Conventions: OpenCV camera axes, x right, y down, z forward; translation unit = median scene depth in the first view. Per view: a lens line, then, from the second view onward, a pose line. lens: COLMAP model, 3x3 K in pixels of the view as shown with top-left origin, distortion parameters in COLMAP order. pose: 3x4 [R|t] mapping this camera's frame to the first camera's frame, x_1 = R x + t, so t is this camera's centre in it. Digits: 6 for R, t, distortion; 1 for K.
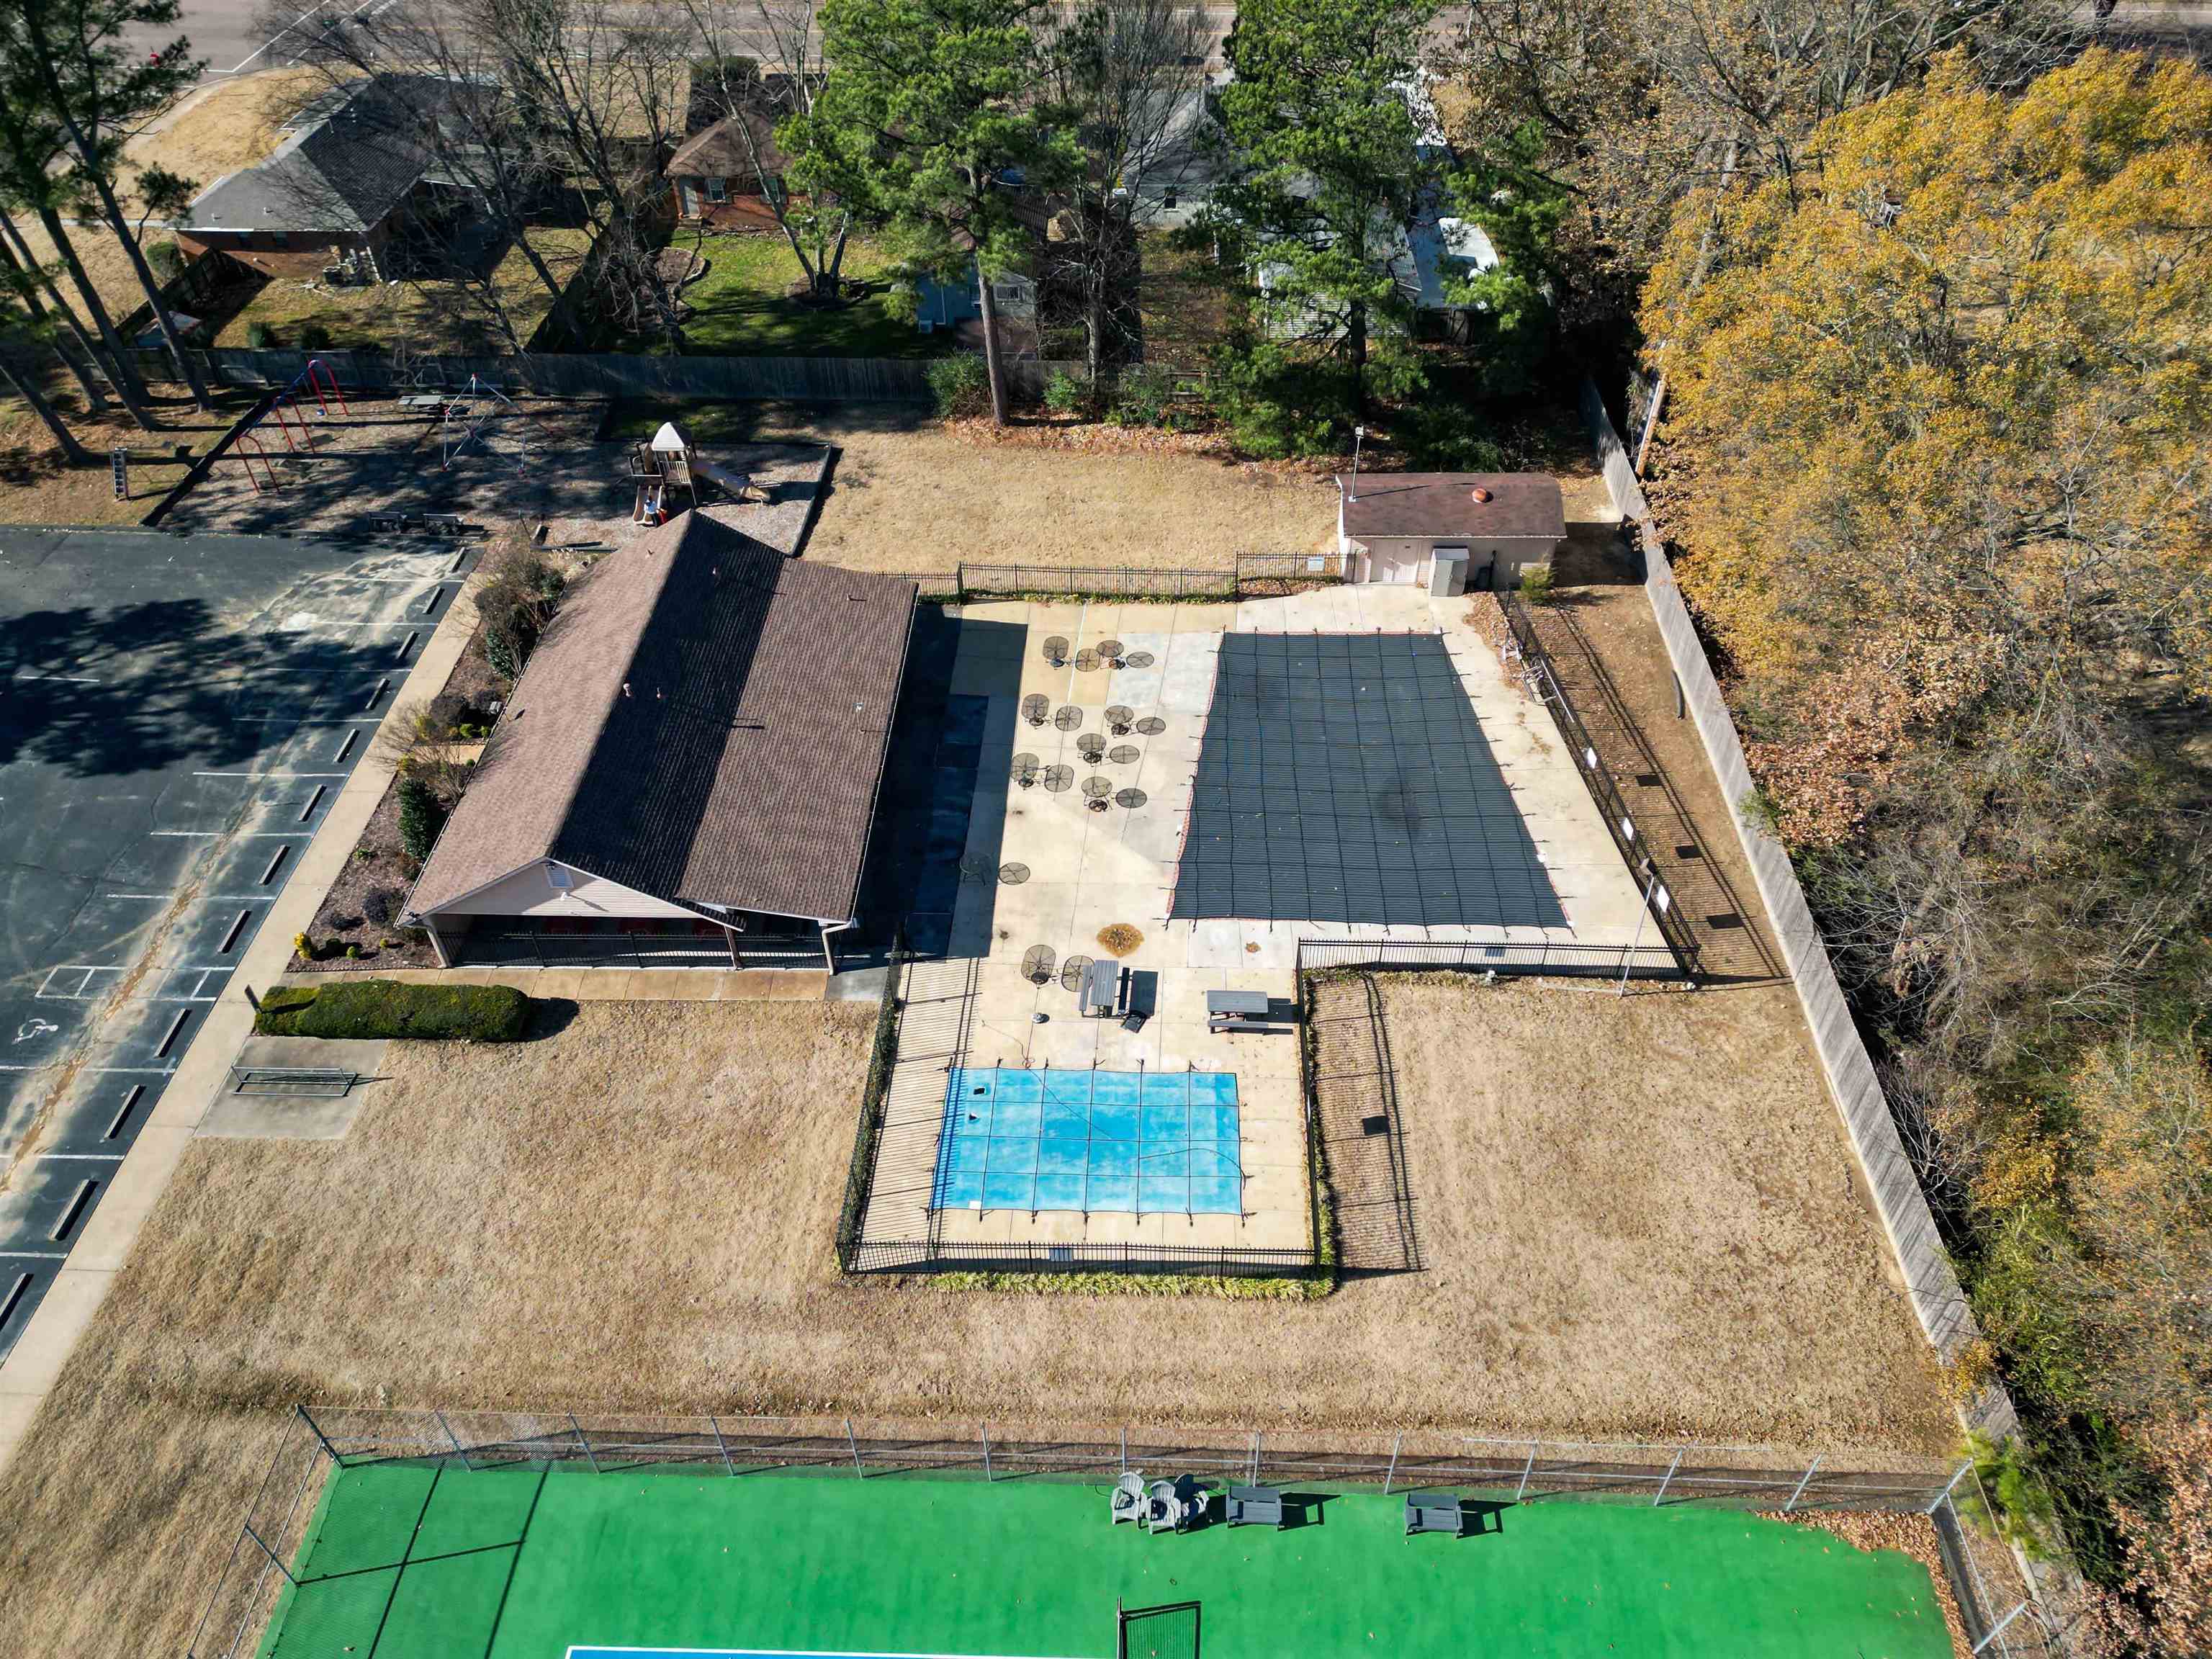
lens RADIAL K [[1548.2, 0, 1106.0], [0, 1548.2, 829.5], [0, 0, 1]] dist [0.032460, -0.006363]
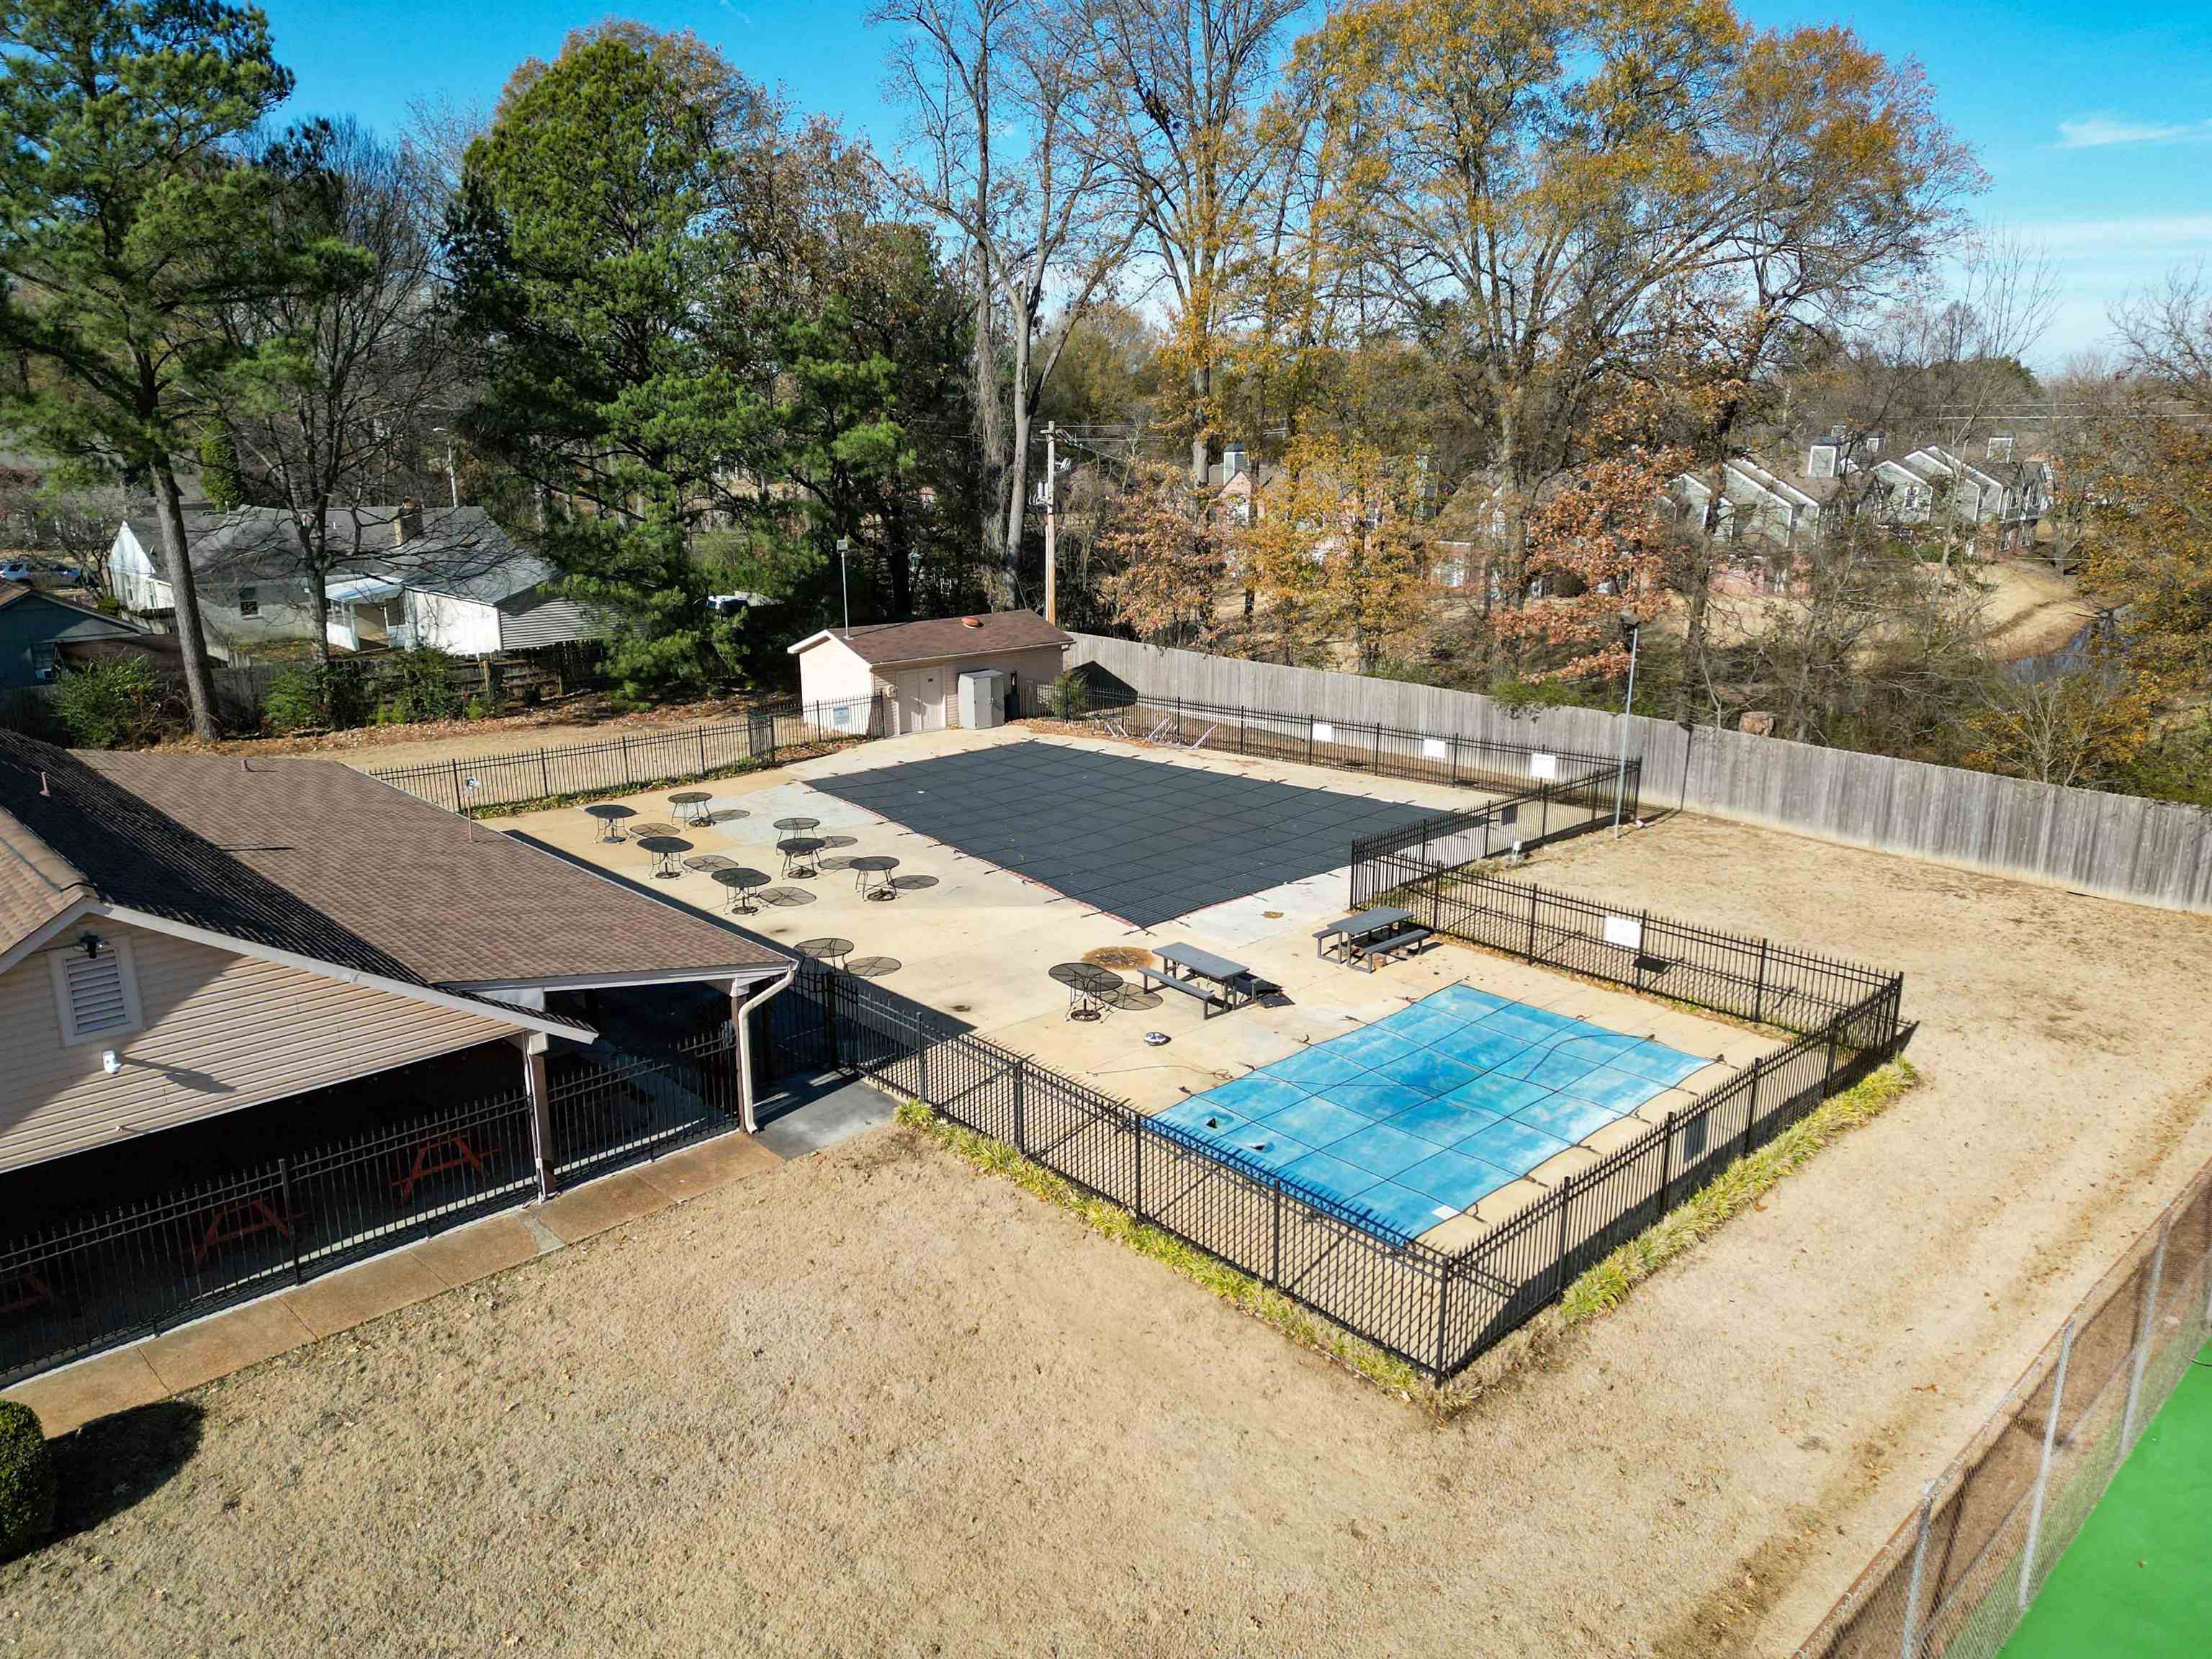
lens RADIAL K [[1548.2, 0, 1106.0], [0, 1548.2, 829.5], [0, 0, 1]] dist [0.032460, -0.006363]
pose [[0.695055, -0.156979, 0.701610, -0.429479], [0.470701, 0.837008, -0.279030, 0.203784], [-0.543451, 0.524190, 0.655657, 0.605515]]
